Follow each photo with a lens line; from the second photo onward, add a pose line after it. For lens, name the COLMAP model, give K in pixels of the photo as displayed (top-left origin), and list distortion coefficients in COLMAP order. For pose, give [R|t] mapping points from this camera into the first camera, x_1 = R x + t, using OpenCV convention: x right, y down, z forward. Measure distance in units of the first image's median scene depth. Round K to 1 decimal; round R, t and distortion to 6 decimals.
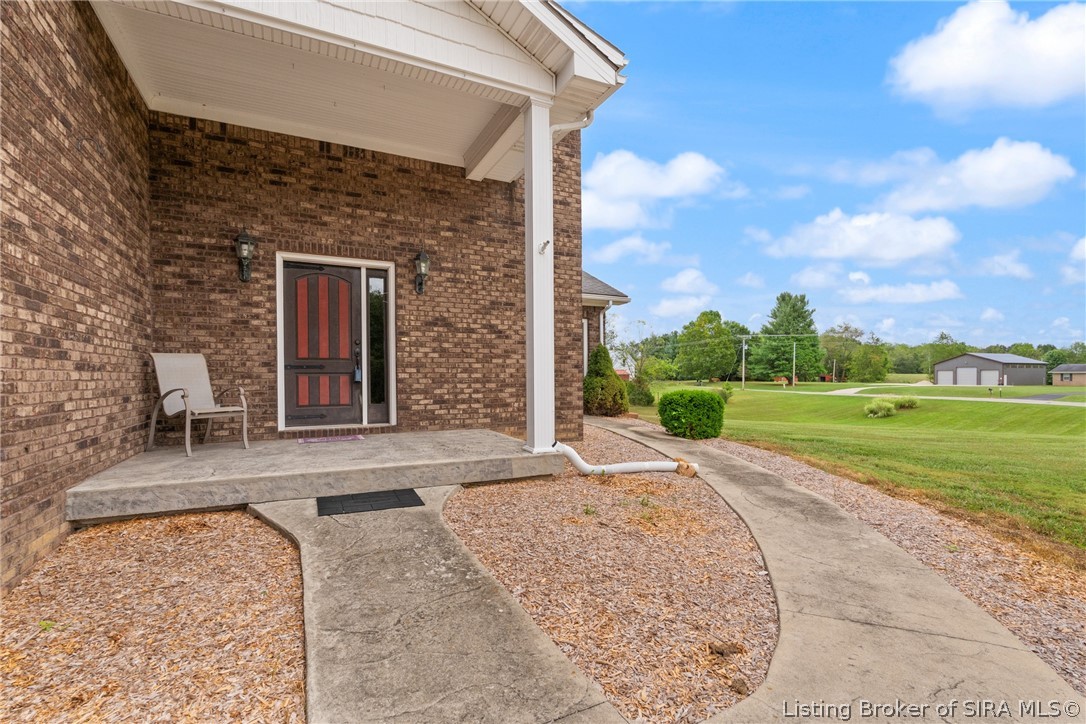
lens RADIAL K [[483.9, 0, 526.4], [0, 483.9, 381.8], [0, 0, 1]] dist [-0.007111, 0.001079]
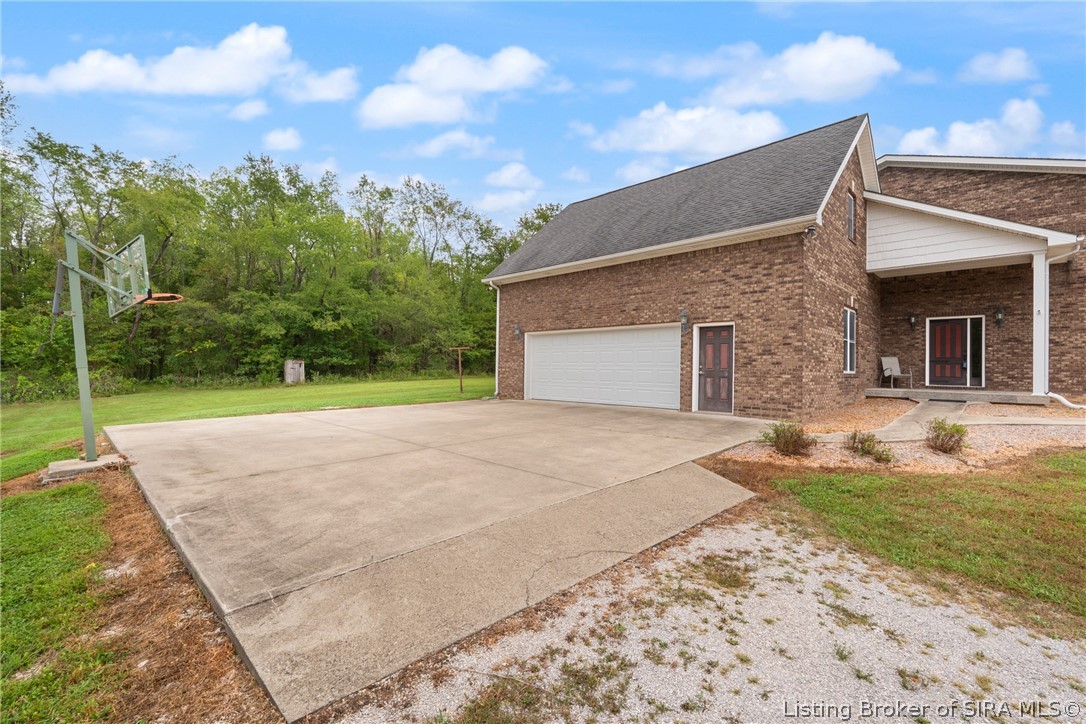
lens RADIAL K [[483.9, 0, 546.5], [0, 483.9, 363.6], [0, 0, 1]] dist [-0.007111, 0.001079]
pose [[0.339312, 0.002978, -0.940669, 1.087005], [-0.020906, 0.999772, -0.004376, 0.031097], [0.940442, 0.021151, 0.339297, -1.592594]]
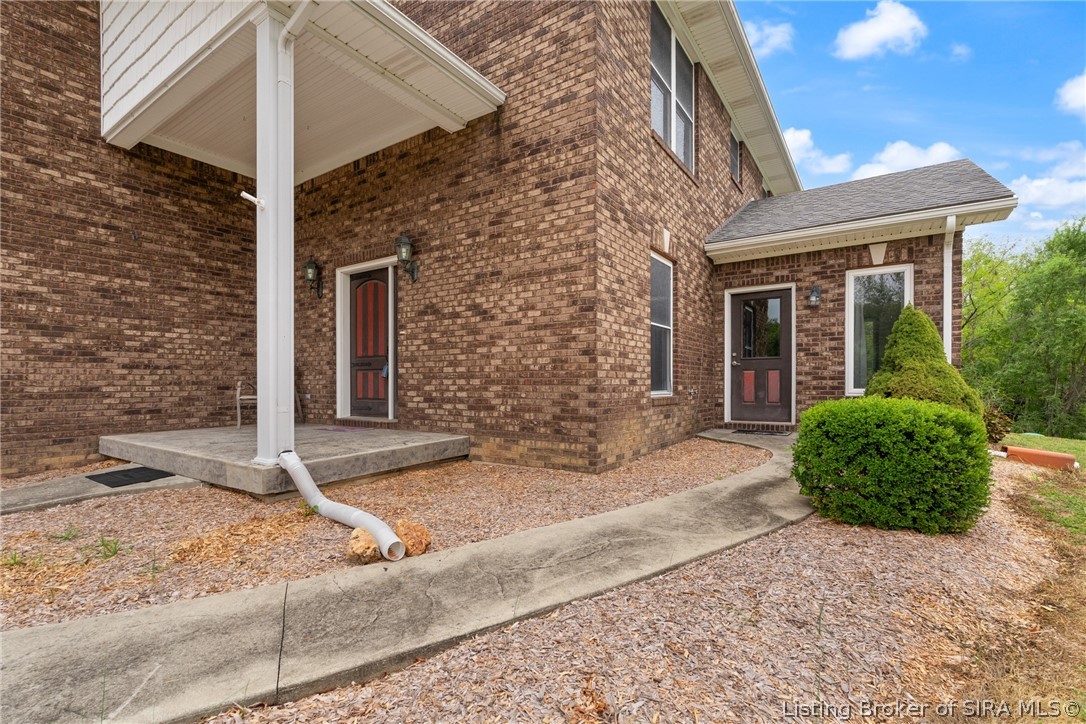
lens RADIAL K [[483.9, 0, 560.4], [0, 483.9, 389.0], [0, 0, 1]] dist [-0.007111, 0.001079]
pose [[0.525011, 0.013851, -0.850983, 0.692153], [-0.006427, 0.999904, 0.012310, 0.009094], [0.851071, -0.000994, 0.525049, 0.728845]]
